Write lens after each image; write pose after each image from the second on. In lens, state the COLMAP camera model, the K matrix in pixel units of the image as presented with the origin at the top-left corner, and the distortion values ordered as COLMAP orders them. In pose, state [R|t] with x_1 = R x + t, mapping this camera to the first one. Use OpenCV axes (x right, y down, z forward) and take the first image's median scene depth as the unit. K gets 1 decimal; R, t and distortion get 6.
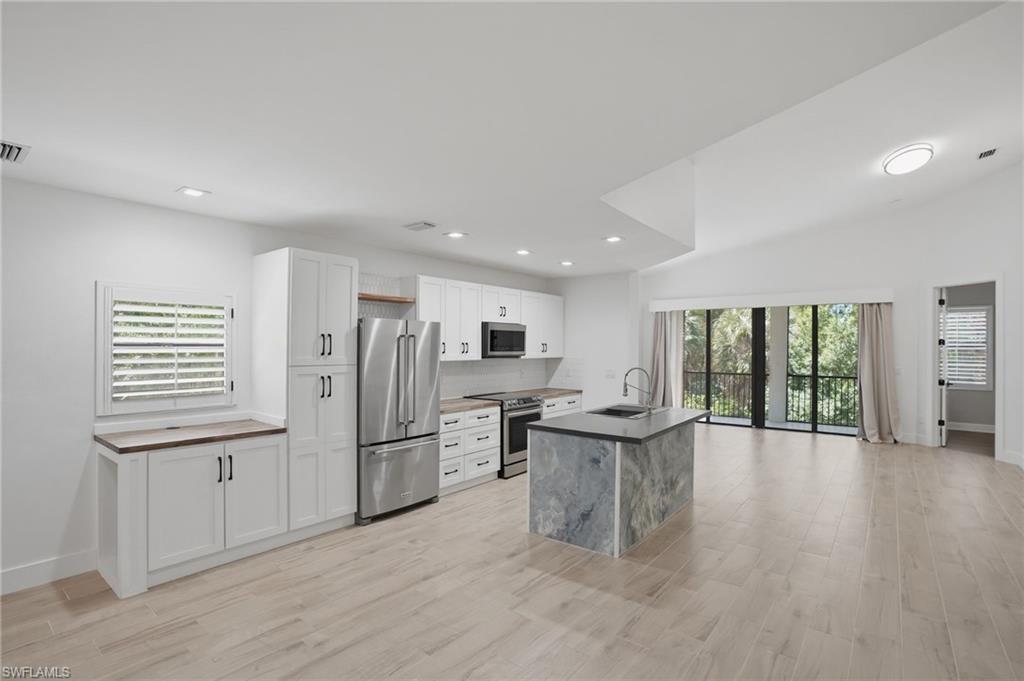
lens RADIAL K [[484.7, 0, 496.3], [0, 484.7, 346.2], [0, 0, 1]] dist [-0.043562, 0.000354]
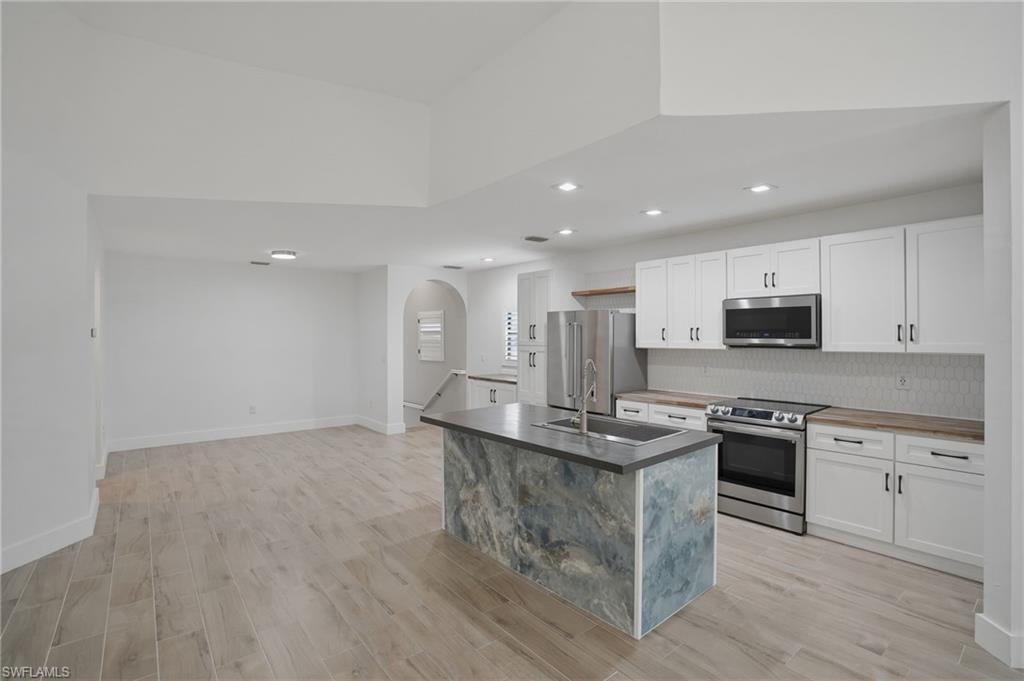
lens RADIAL K [[470.5, 0, 510.0], [0, 470.5, 332.8], [0, 0, 1]] dist [-0.054008, 0.000257]
pose [[-0.185820, -0.009828, -0.982535, 0.855923], [0.000564, 0.999949, -0.010109, 0.010536], [0.982584, -0.002432, -0.185805, 0.919705]]
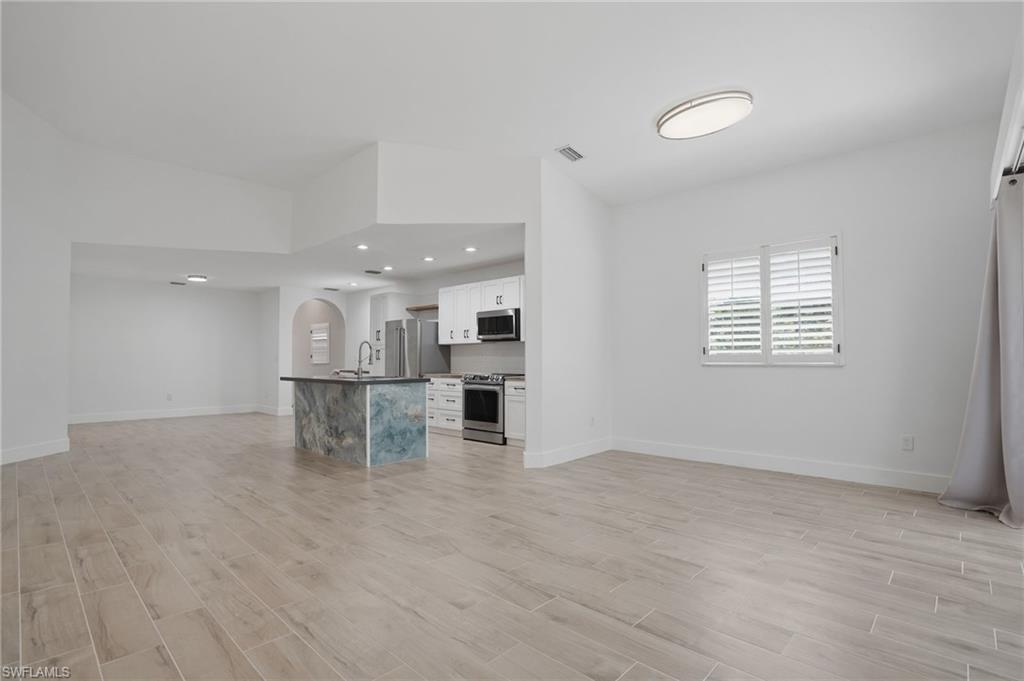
lens RADIAL K [[484.7, 0, 496.3], [0, 484.7, 346.2], [0, 0, 1]] dist [-0.043562, 0.000354]
pose [[-0.076370, -0.029447, -0.996645, 1.369130], [-0.000185, 0.999564, -0.029519, 0.083793], [0.997080, -0.002070, -0.076342, 1.298103]]
